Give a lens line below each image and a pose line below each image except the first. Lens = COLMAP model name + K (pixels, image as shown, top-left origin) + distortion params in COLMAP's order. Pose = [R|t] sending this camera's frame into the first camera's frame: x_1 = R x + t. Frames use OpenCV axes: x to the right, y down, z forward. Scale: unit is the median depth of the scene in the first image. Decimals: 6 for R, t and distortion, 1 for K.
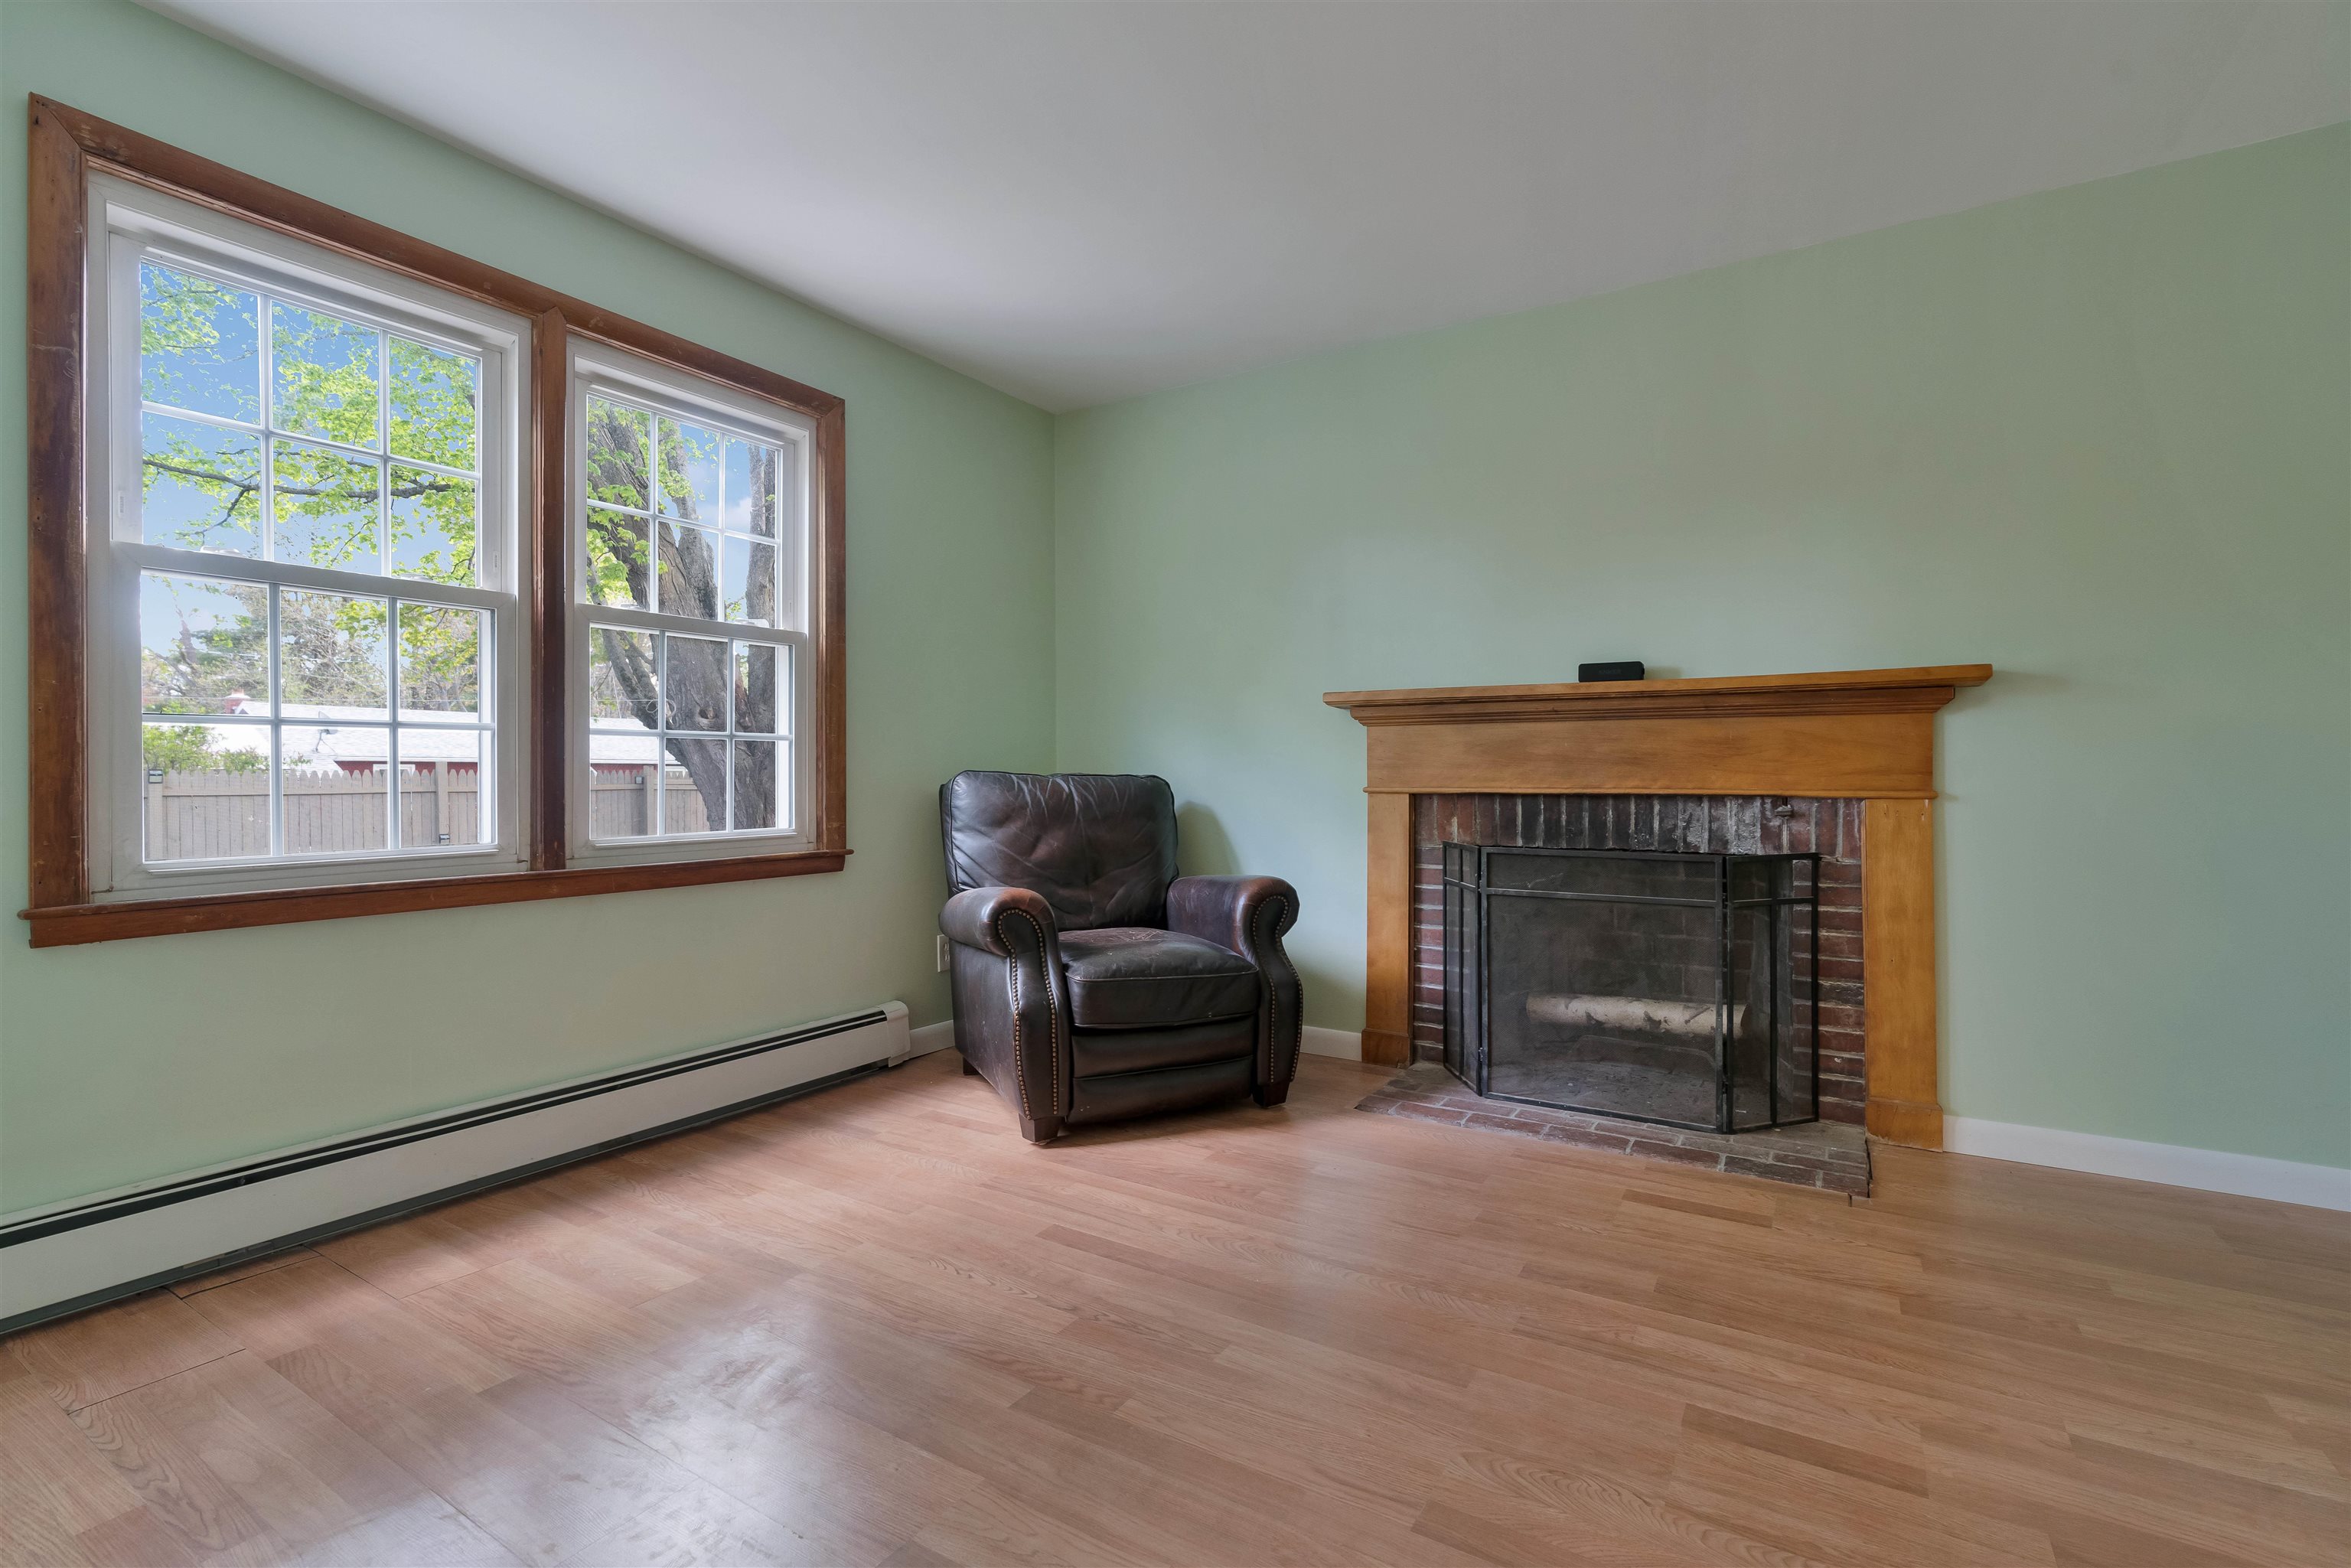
lens RADIAL K [[1056.5, 0, 1182.1], [0, 1056.5, 777.1], [0, 0, 1]] dist [-0.006856, 0.000317]
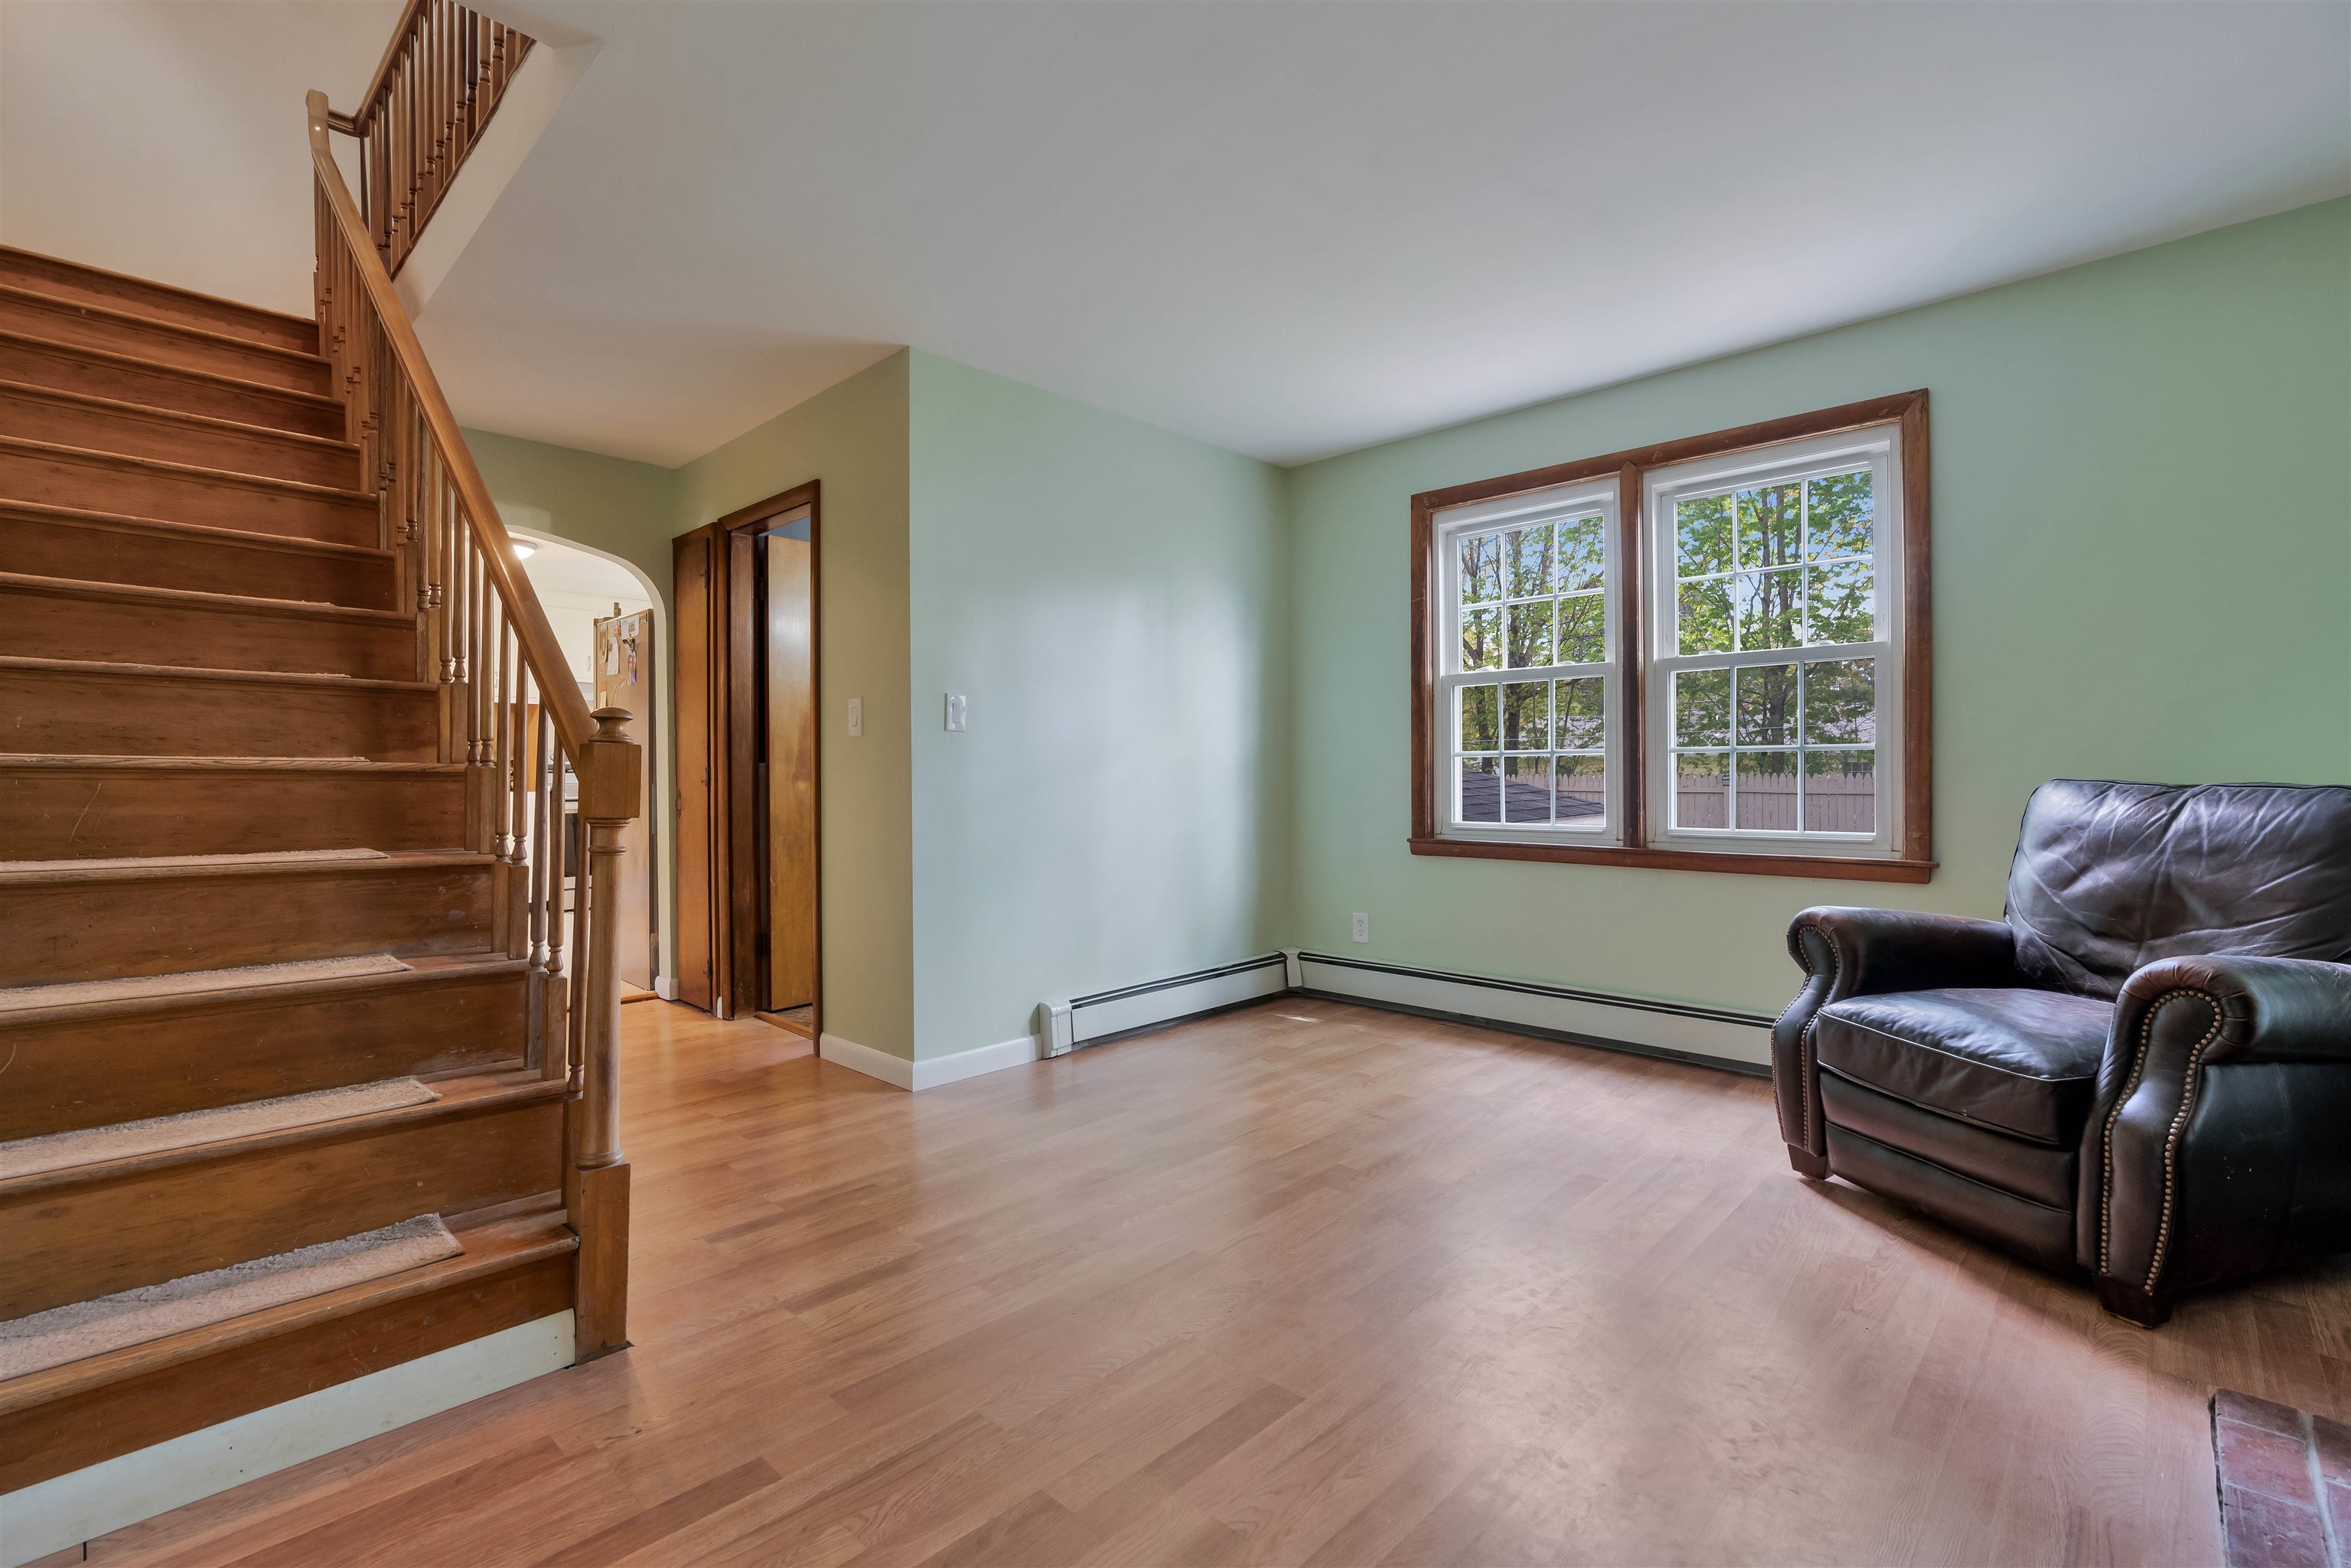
lens RADIAL K [[1056.5, 0, 1182.1], [0, 1056.5, 777.1], [0, 0, 1]] dist [-0.006856, 0.000317]
pose [[-0.200970, 0.000413, -0.979597, 0.929191], [-0.000877, 0.999999, 0.000602, -0.009284], [0.979597, 0.000980, -0.200969, 0.667206]]
